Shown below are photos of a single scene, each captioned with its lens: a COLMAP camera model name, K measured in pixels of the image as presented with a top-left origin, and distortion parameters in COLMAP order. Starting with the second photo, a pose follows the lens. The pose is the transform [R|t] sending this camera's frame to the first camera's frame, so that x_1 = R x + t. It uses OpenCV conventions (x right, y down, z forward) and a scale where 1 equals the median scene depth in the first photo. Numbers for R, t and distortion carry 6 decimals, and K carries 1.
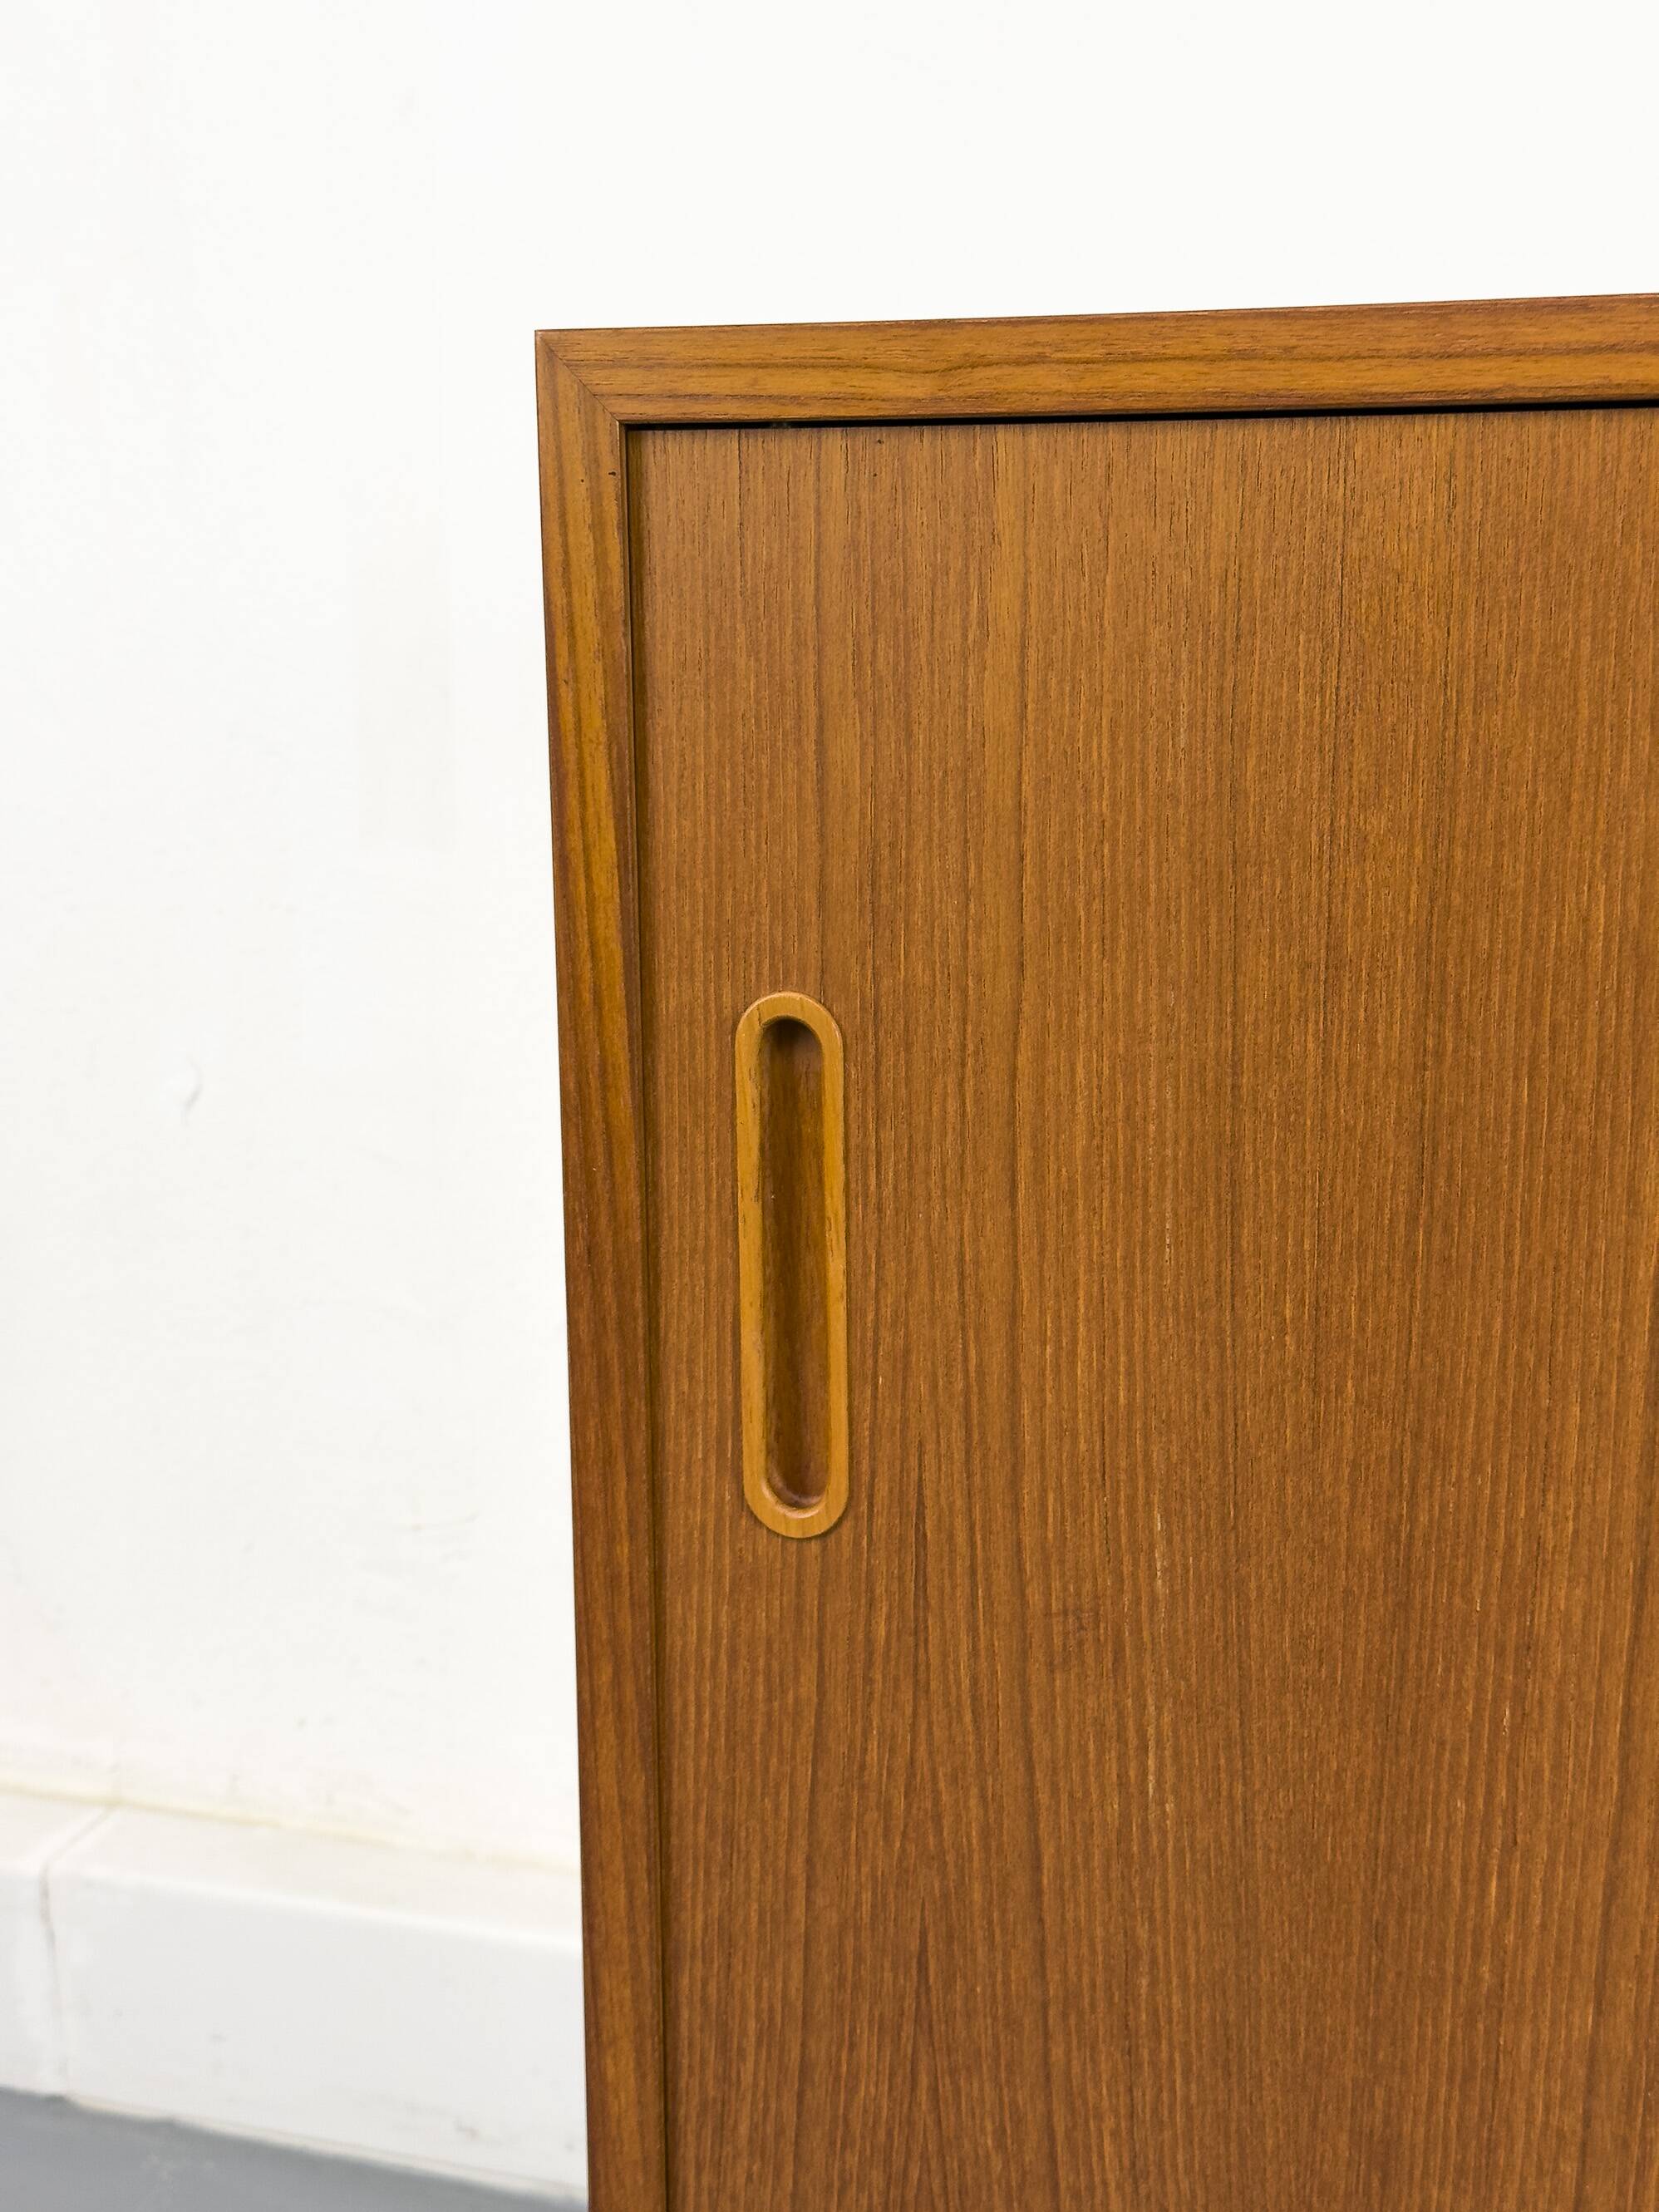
lens RADIAL K [[3086.4, 0, 817.1], [0, 3086.4, 1104.9], [0, 0, 1]] dist [0.178510, -0.341277]
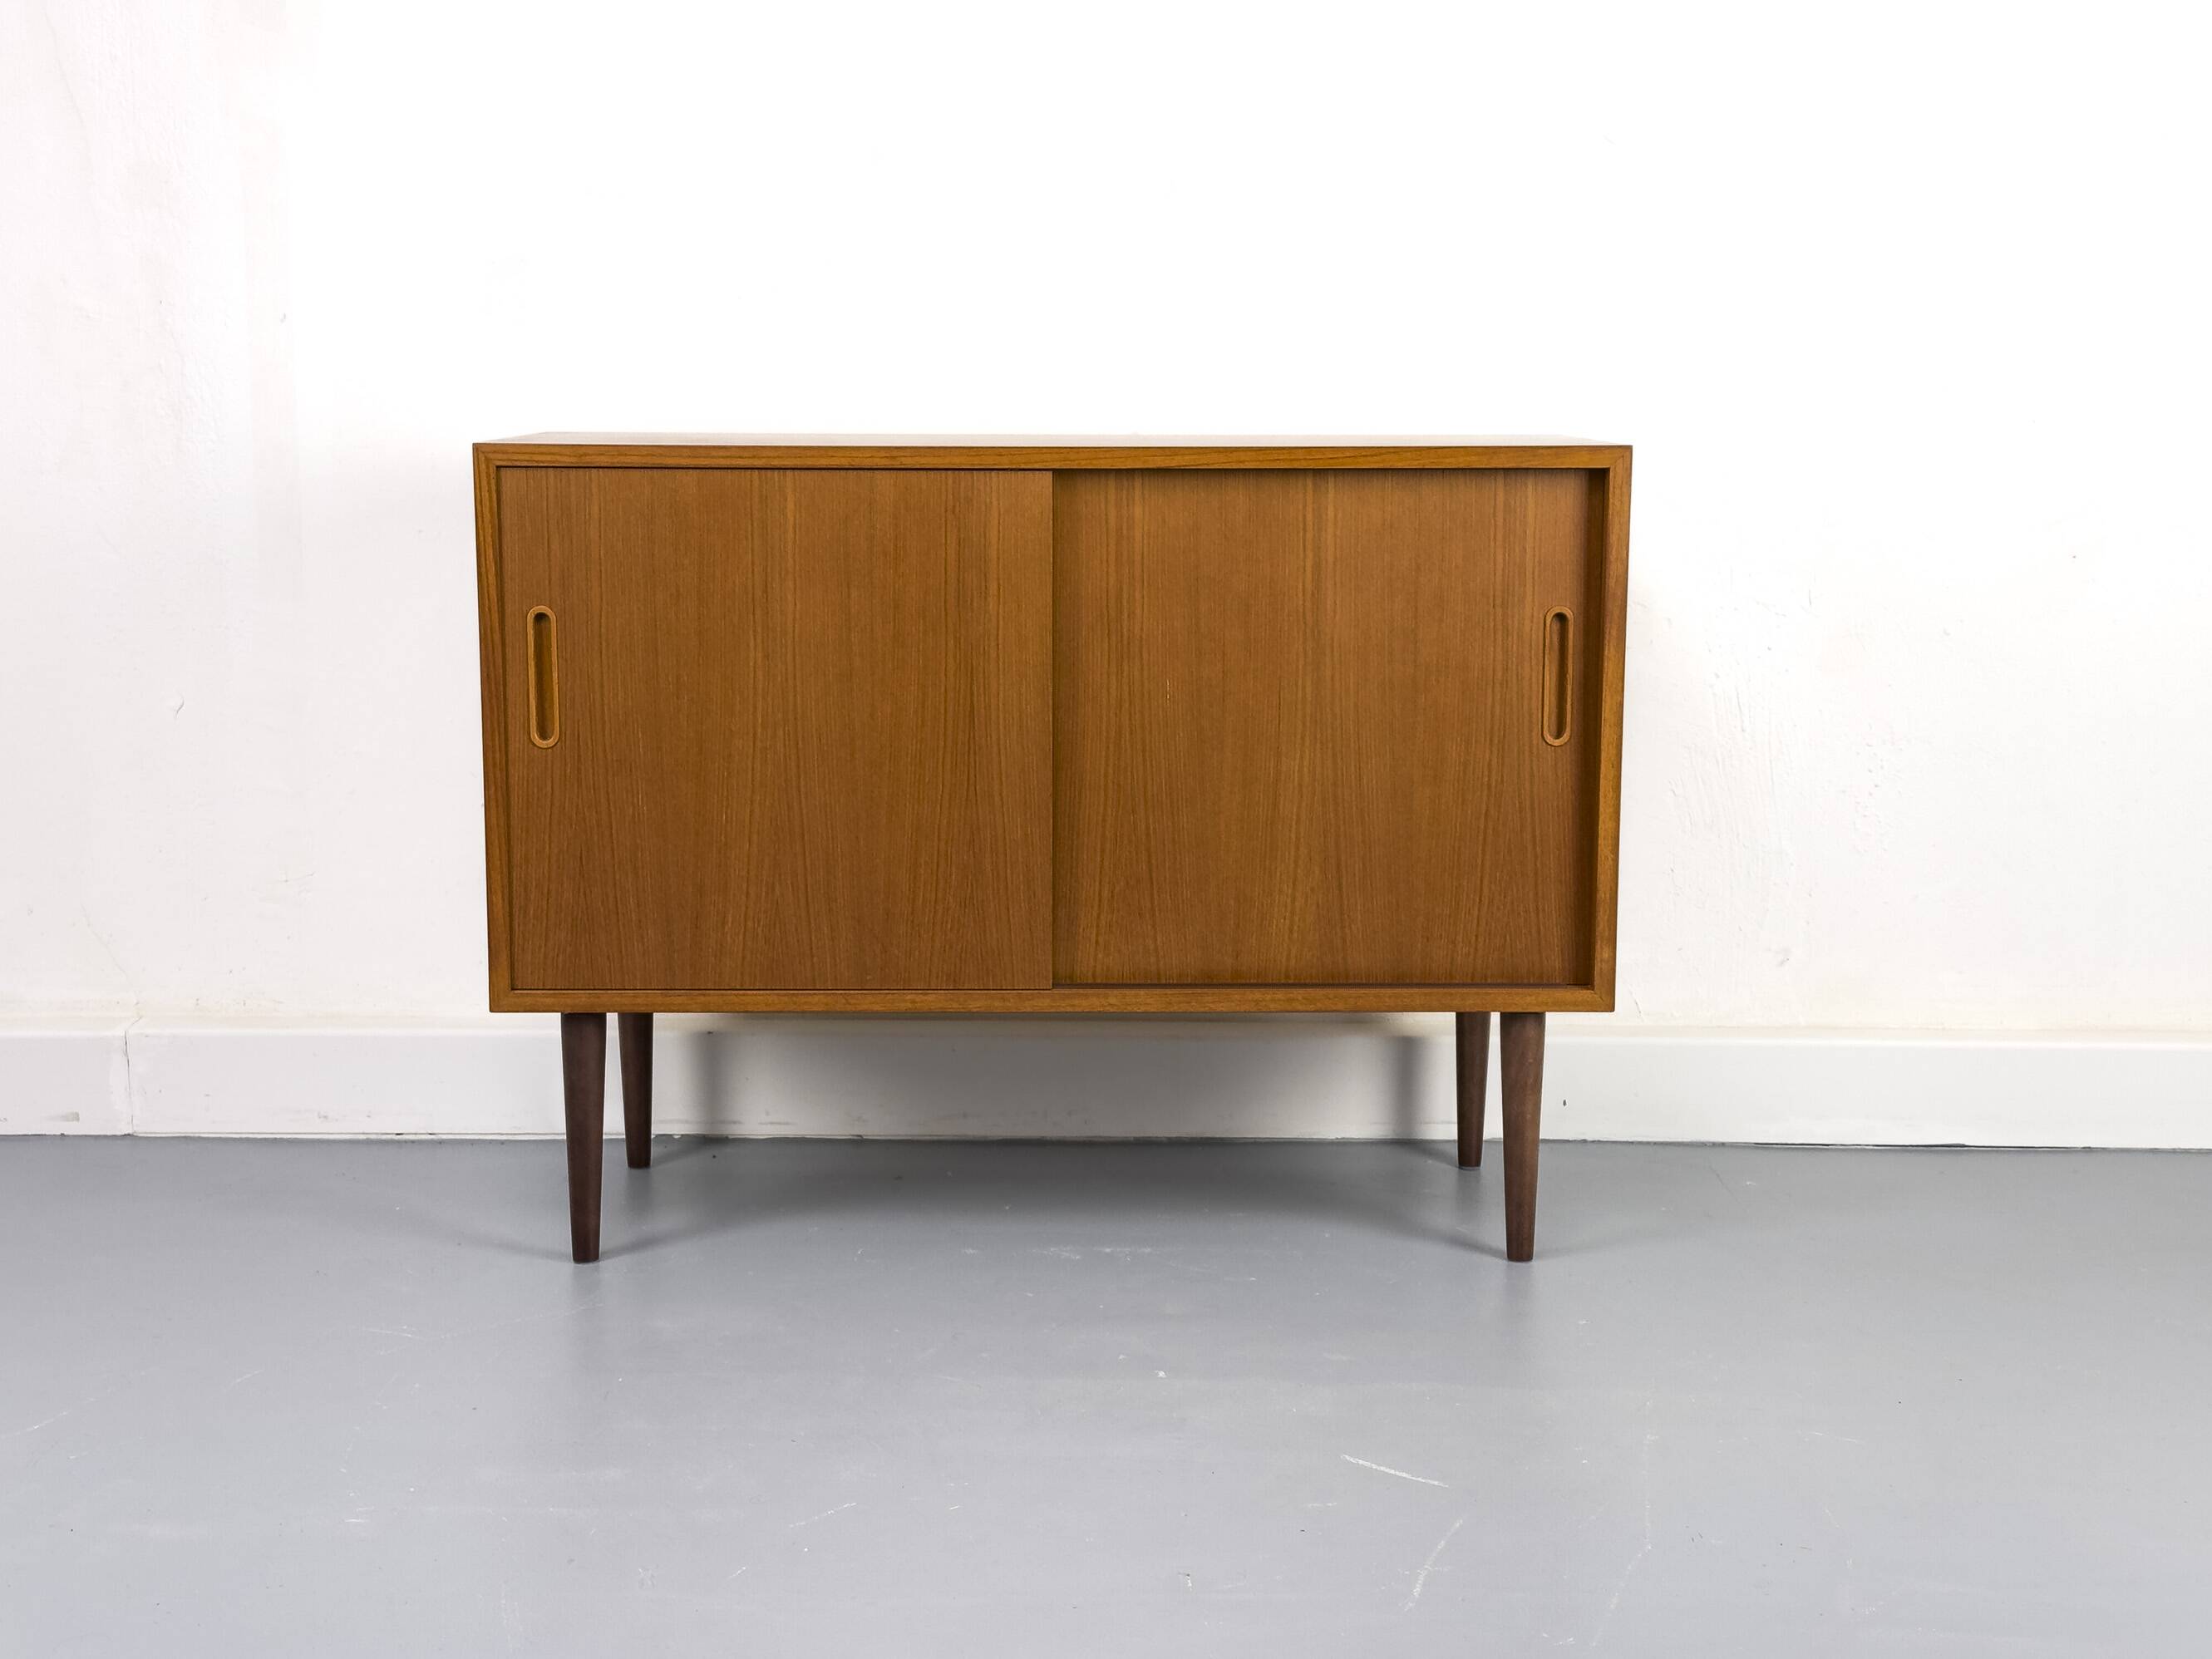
lens RADIAL K [[3086.4, 0, 1096.1], [0, 3086.4, 831.5], [0, 0, 1]] dist [0.178510, -0.341277]
pose [[0.942525, -0.036452, 0.332142, -0.659933], [0.052629, 0.997819, -0.039837, 0.440048], [-0.329965, 0.055028, 0.942388, -2.927139]]
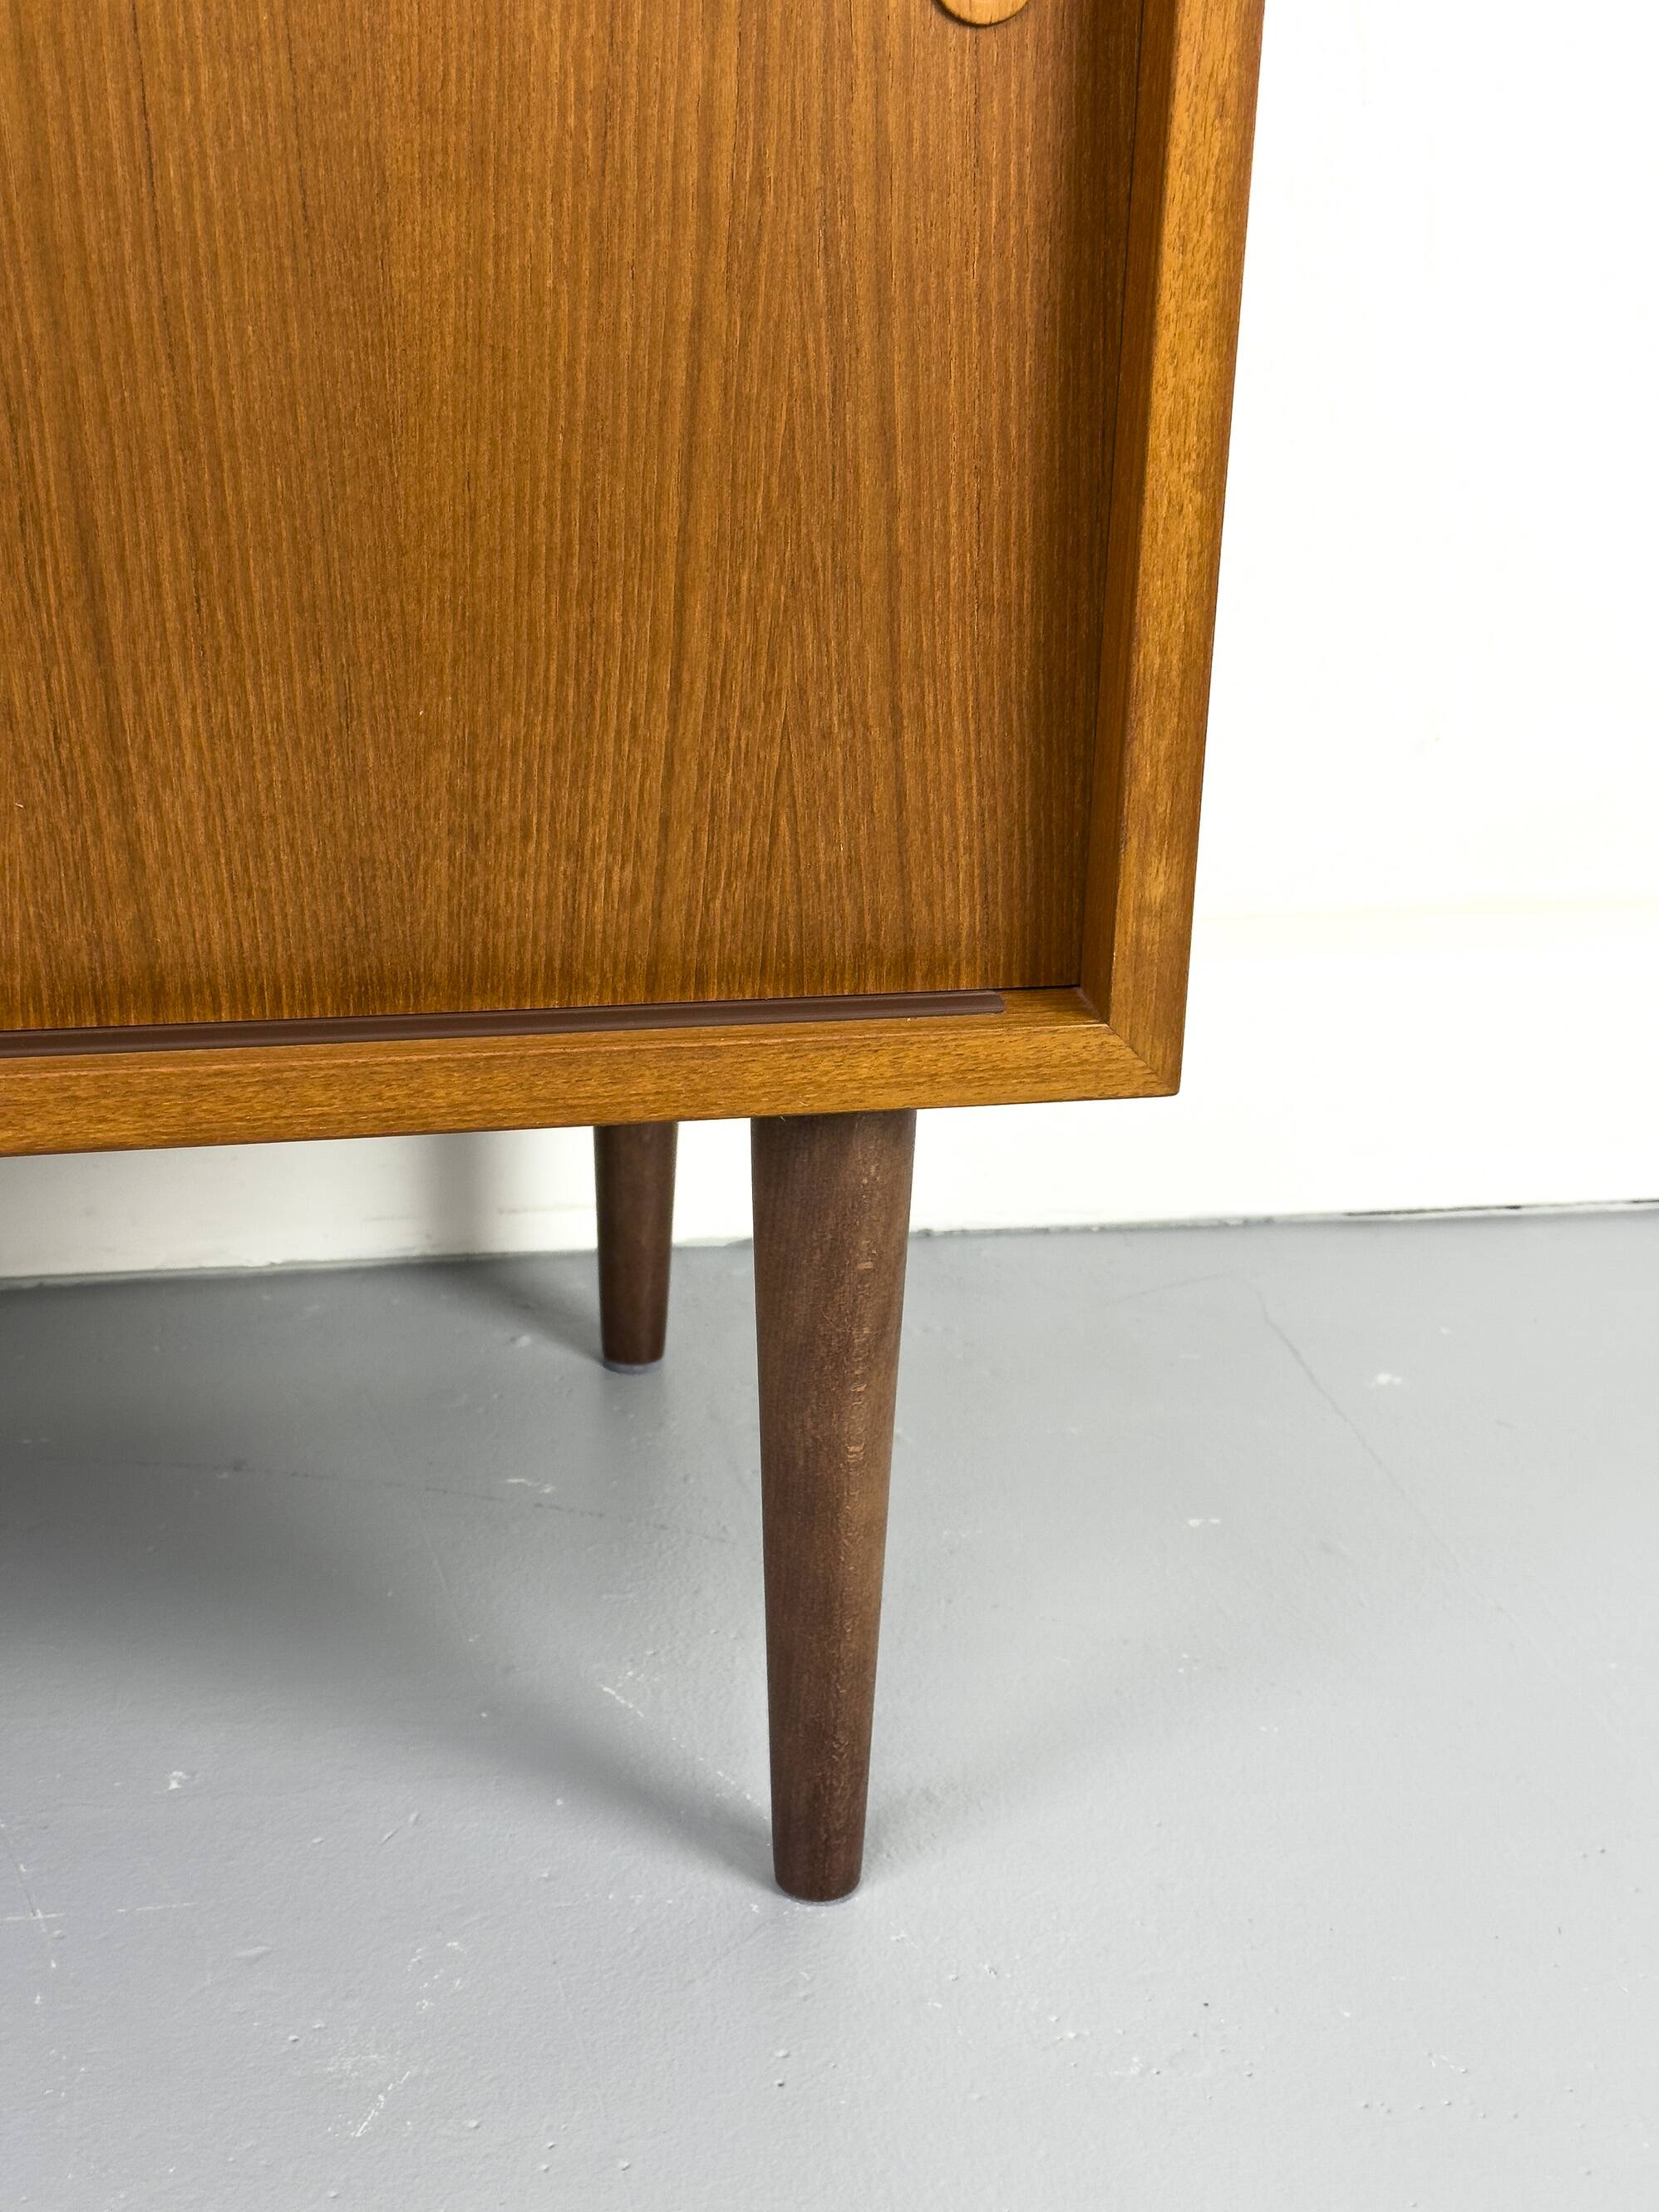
lens RADIAL K [[3086.4, 0, 817.1], [0, 3086.4, 1104.9], [0, 0, 1]] dist [0.178510, -0.341277]
pose [[0.862243, -0.150957, 0.483475, 0.667508], [0.064916, 0.979617, 0.190095, 0.340777], [-0.502317, -0.132523, 0.854468, -0.213128]]
